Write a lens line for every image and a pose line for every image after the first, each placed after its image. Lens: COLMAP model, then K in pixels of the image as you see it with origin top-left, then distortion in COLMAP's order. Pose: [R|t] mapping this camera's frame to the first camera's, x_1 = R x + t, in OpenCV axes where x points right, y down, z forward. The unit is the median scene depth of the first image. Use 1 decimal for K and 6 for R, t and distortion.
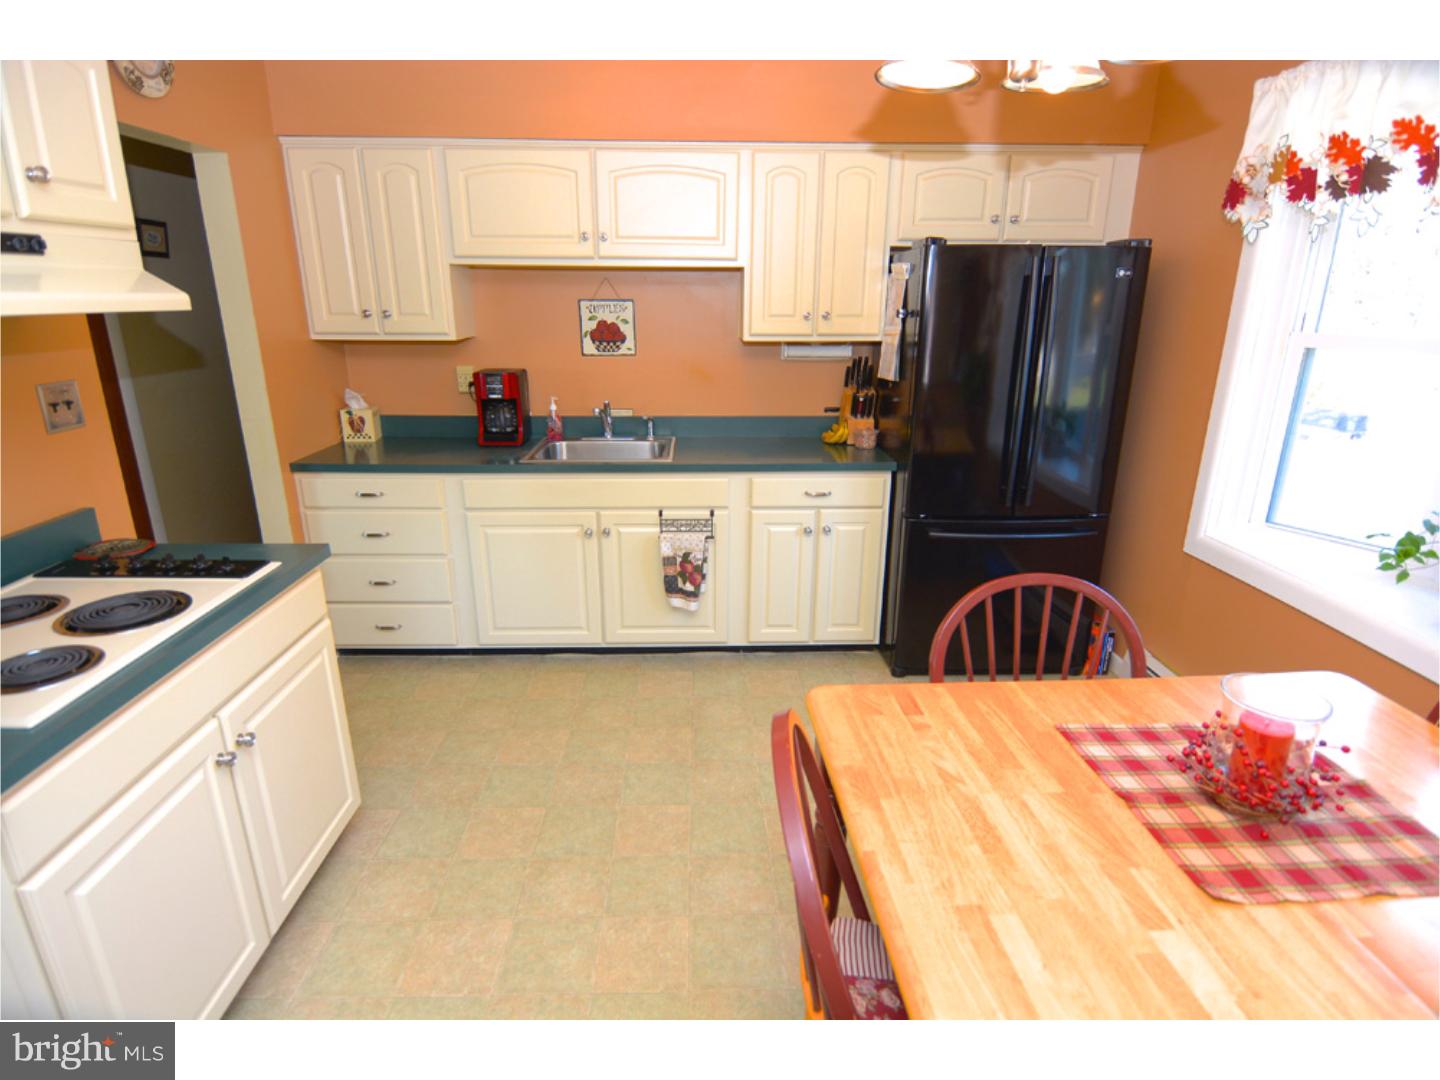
lens RADIAL K [[759.0, 0, 720.0], [0, 759.0, 540.0], [0, 0, 1]] dist [0.005724, -0.024242]
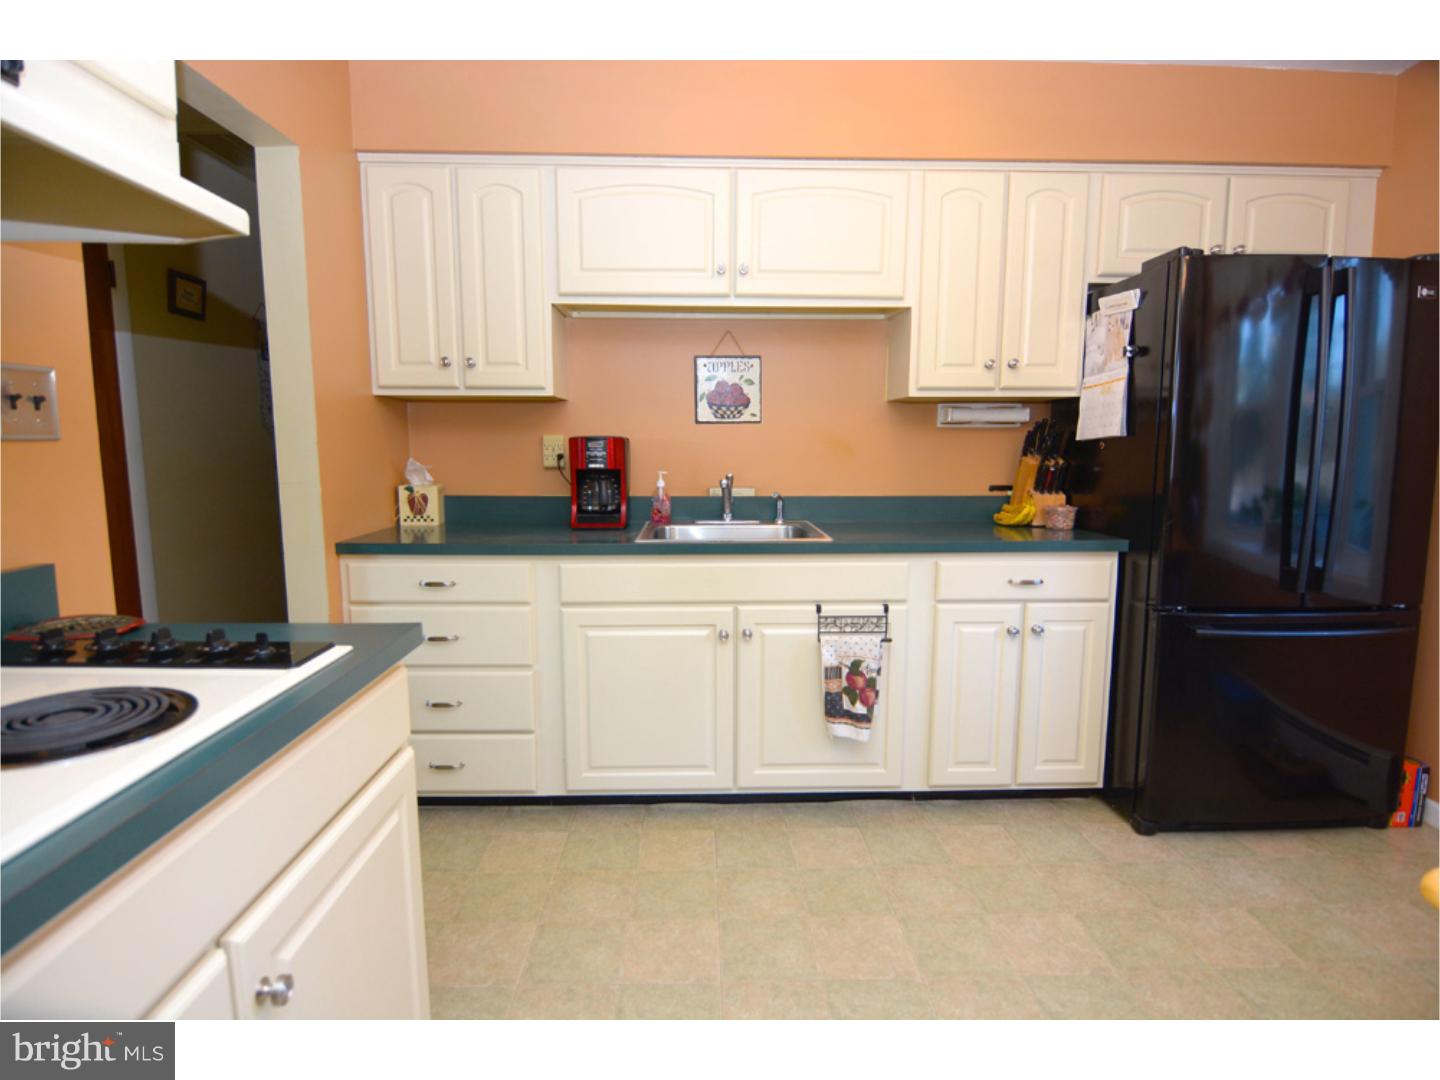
lens RADIAL K [[759.0, 0, 720.0], [0, 759.0, 540.0], [0, 0, 1]] dist [0.005724, -0.024242]
pose [[0.999993, -0.003625, -0.001242, -0.174294], [0.003342, 0.983665, -0.179978, 0.033081], [0.001874, 0.179972, 0.983670, 0.241840]]
